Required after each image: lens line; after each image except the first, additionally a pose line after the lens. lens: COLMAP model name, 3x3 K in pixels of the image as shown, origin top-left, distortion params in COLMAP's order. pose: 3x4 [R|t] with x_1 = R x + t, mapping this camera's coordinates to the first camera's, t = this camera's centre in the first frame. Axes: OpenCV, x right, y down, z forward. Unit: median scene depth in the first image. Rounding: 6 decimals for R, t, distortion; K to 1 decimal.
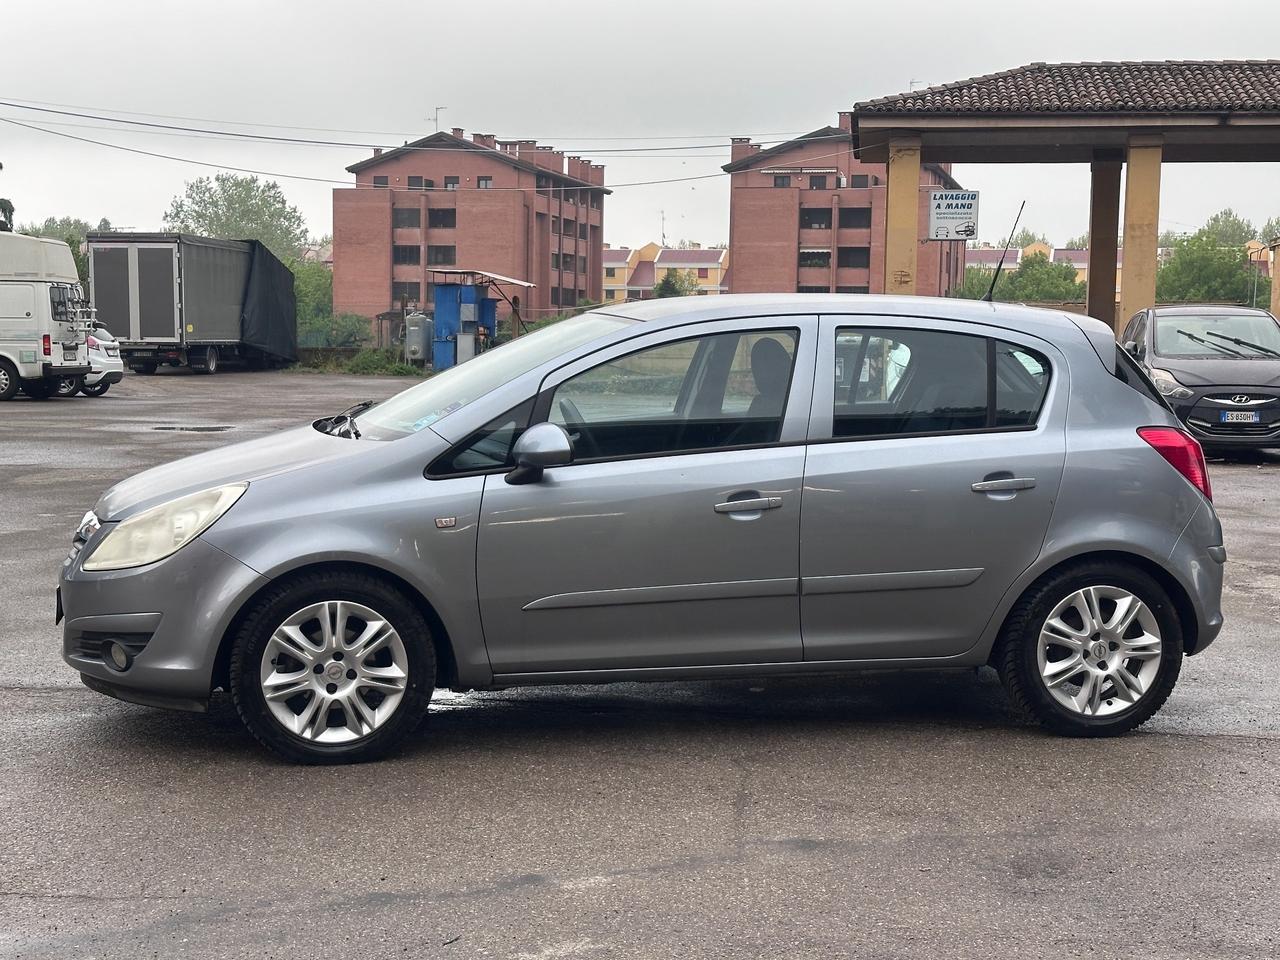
lens RADIAL K [[1779.9, 0, 646.4], [0, 1779.9, 481.1], [0, 0, 1]] dist [0.113266, 0.000000]
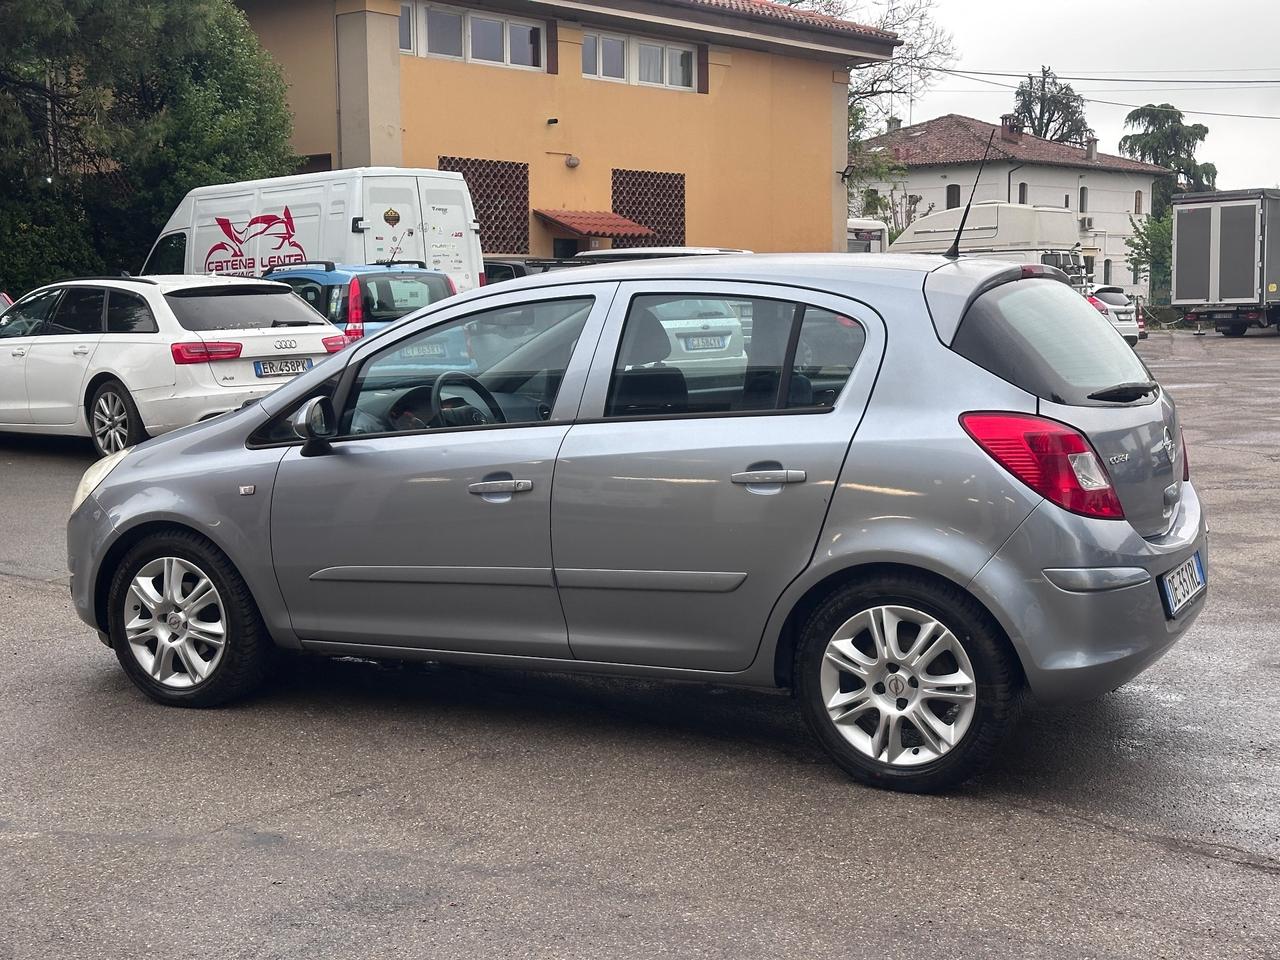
lens RADIAL K [[1779.9, 0, 639.2], [0, 1779.9, 480.4], [0, 0, 1]] dist [0.113266, 0.000000]
pose [[0.779901, 0.042363, -0.624467, 0.667170], [-0.029427, 0.999085, 0.031024, -0.020249], [0.625210, -0.005819, 0.780435, 0.296494]]
